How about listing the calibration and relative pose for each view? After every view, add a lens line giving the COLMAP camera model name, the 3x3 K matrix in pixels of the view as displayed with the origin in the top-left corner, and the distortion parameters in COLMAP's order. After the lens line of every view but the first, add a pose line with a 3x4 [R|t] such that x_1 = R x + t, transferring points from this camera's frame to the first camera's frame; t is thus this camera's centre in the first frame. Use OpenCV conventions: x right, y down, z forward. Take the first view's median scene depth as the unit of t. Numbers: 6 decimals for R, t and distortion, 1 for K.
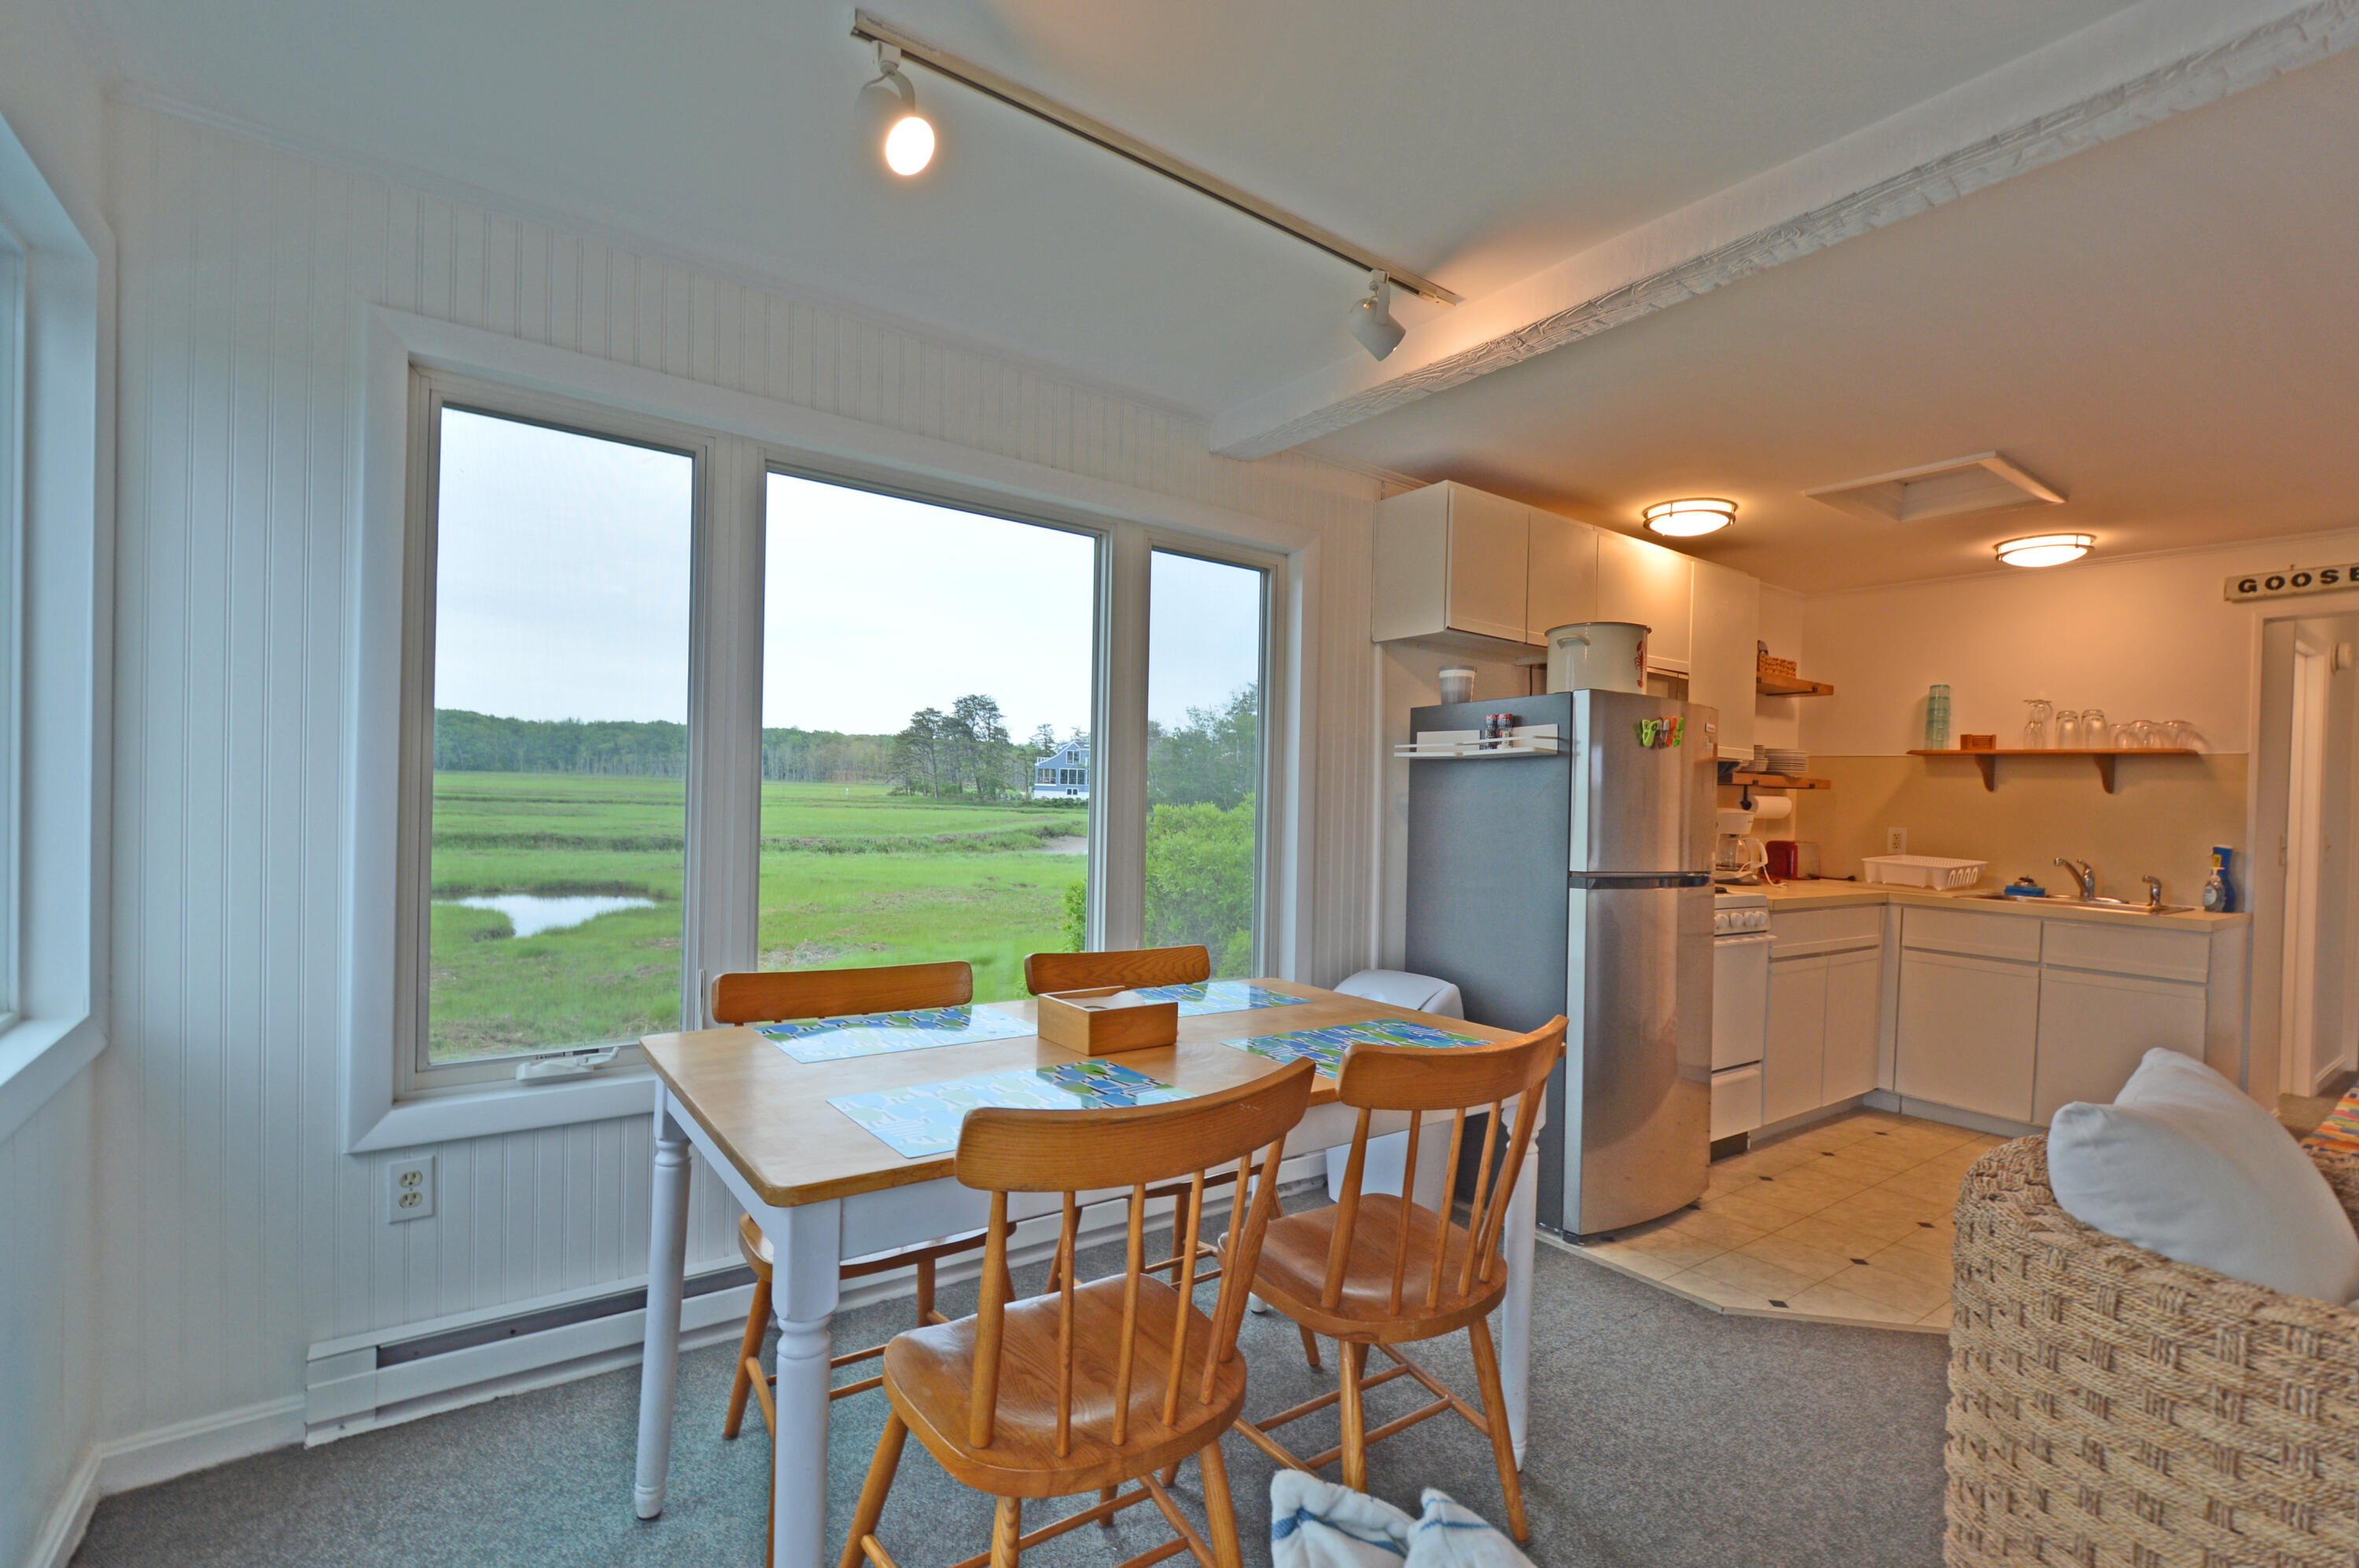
lens RADIAL K [[1041.2, 0, 1177.7], [0, 1041.2, 807.0], [0, 0, 1]] dist [0.008453, -0.003001]
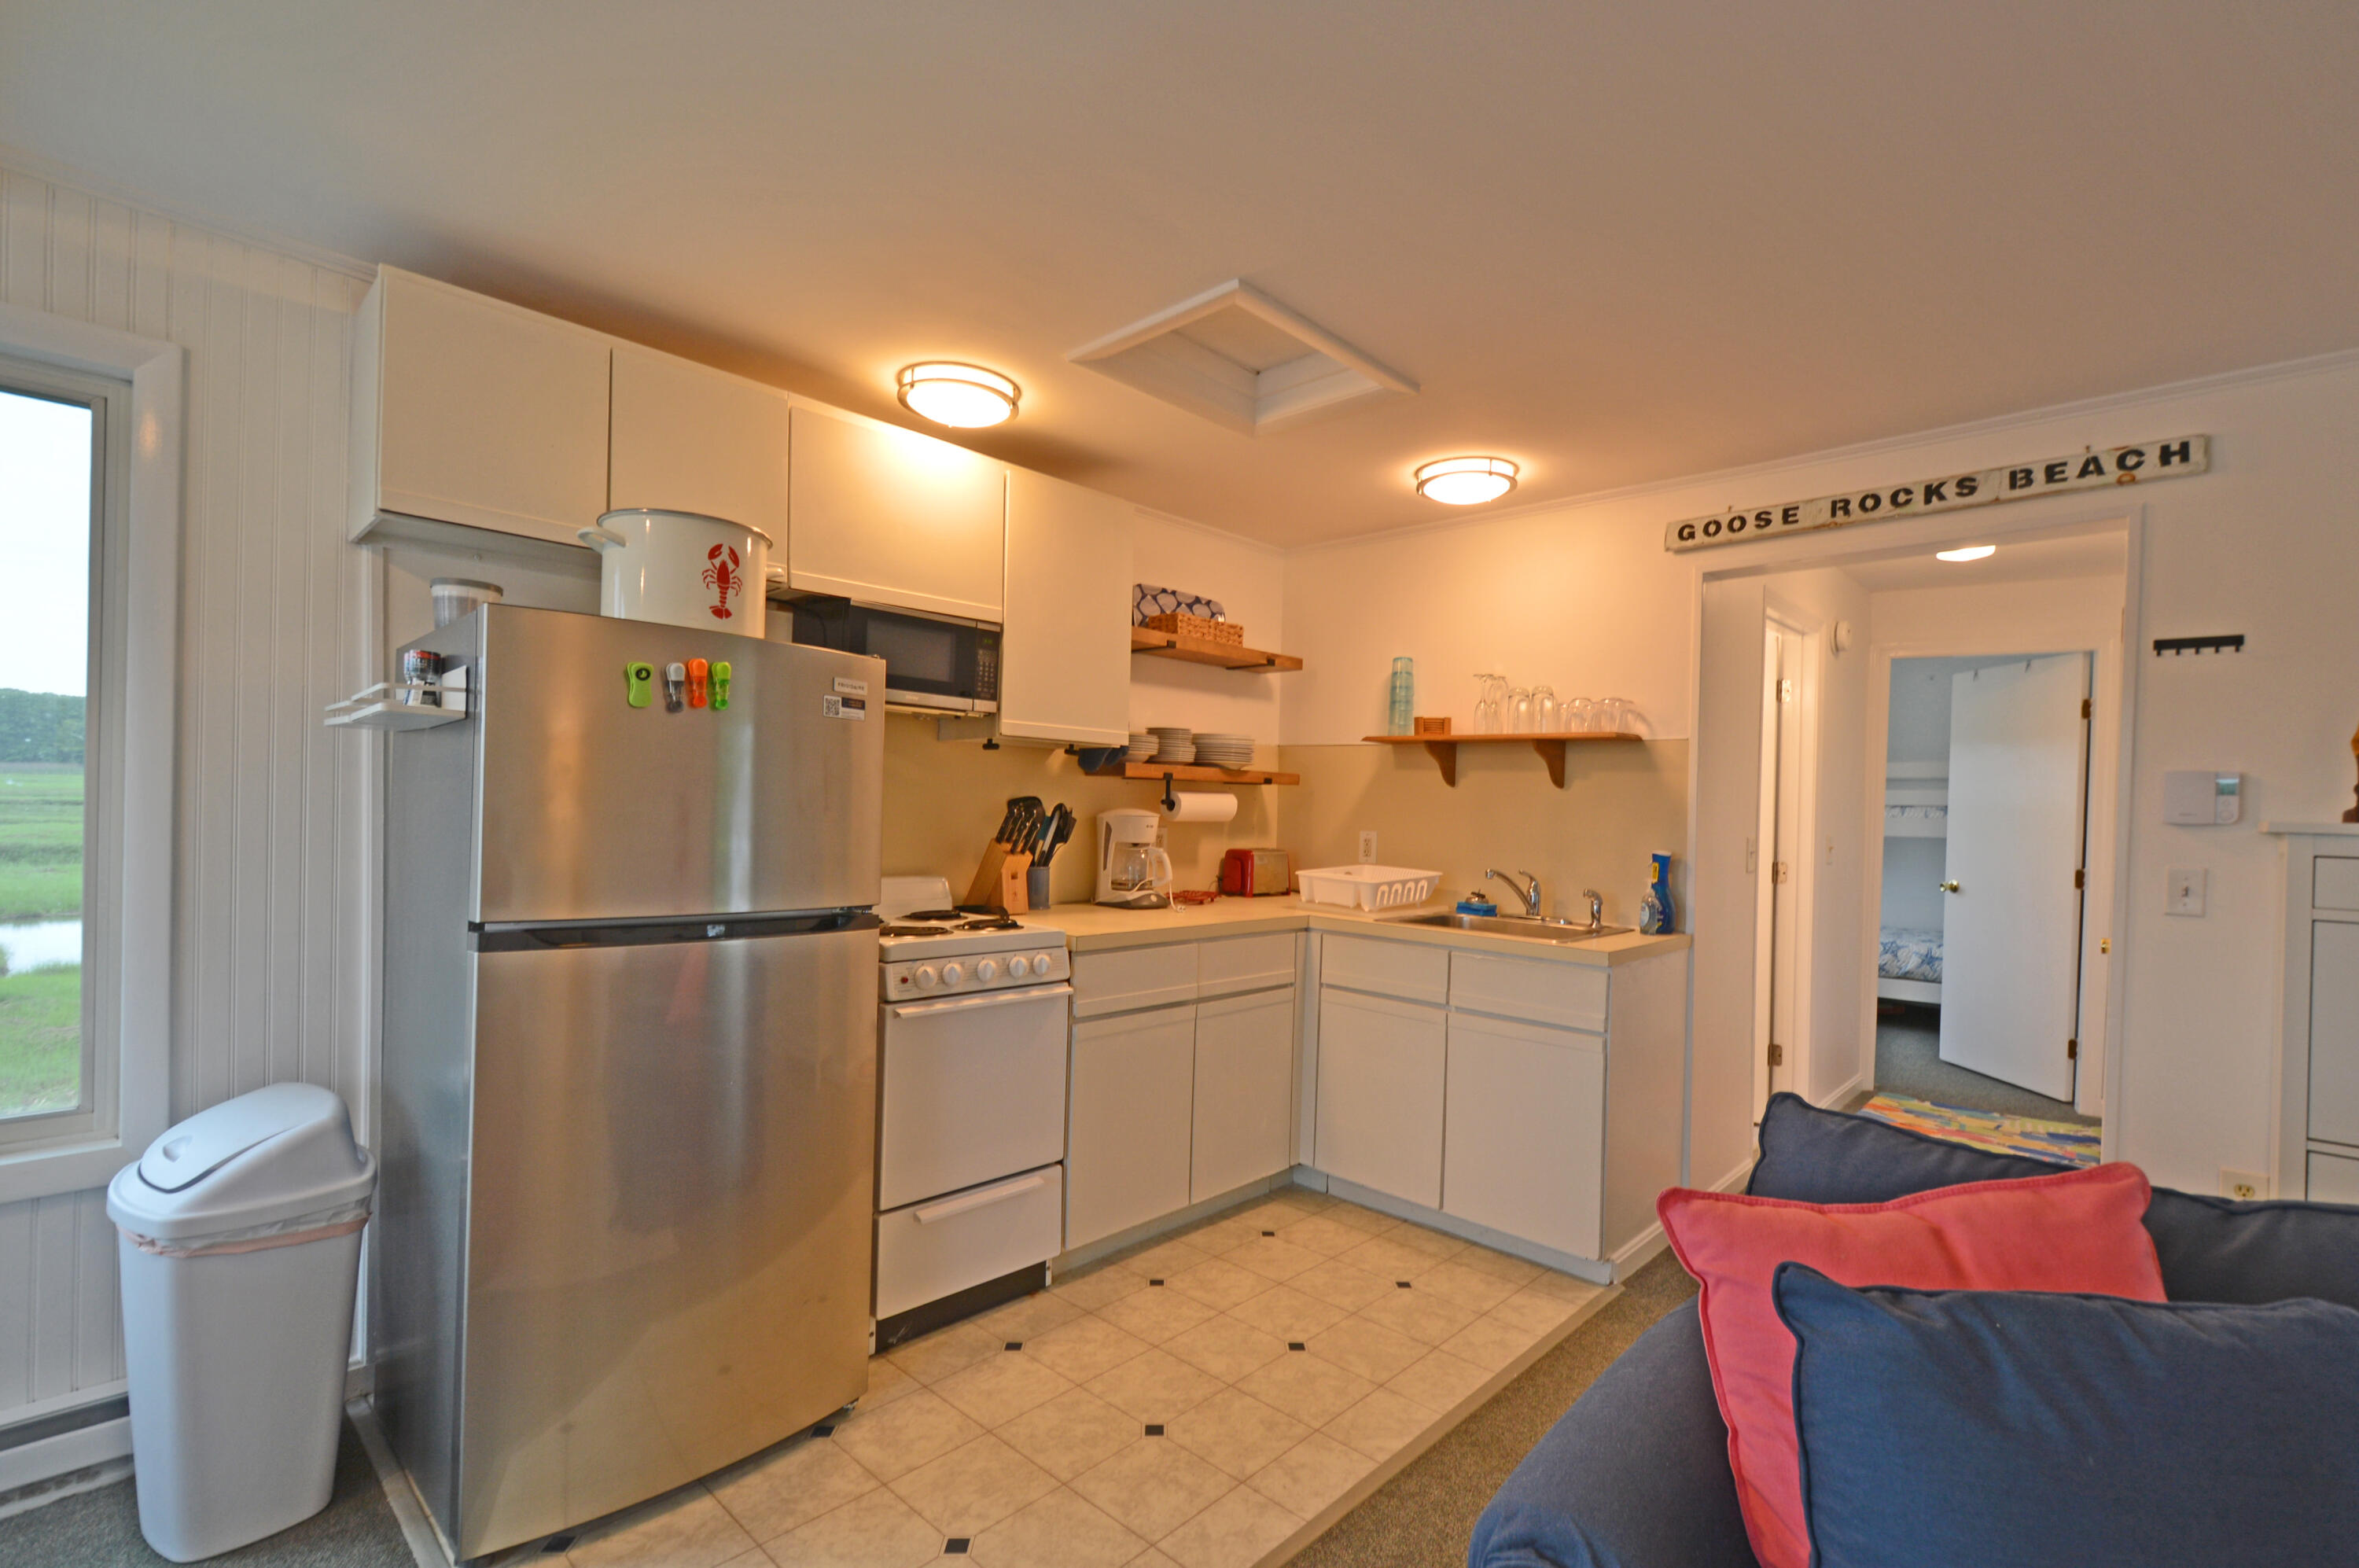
lens RADIAL K [[1041.2, 0, 1182.5], [0, 1041.2, 817.7], [0, 0, 1]] dist [0.008453, -0.003001]
pose [[0.983706, -0.007010, 0.179645, 0.461440], [0.005335, 0.999938, 0.009804, 0.000331], [-0.179703, -0.008686, 0.983683, 0.255923]]
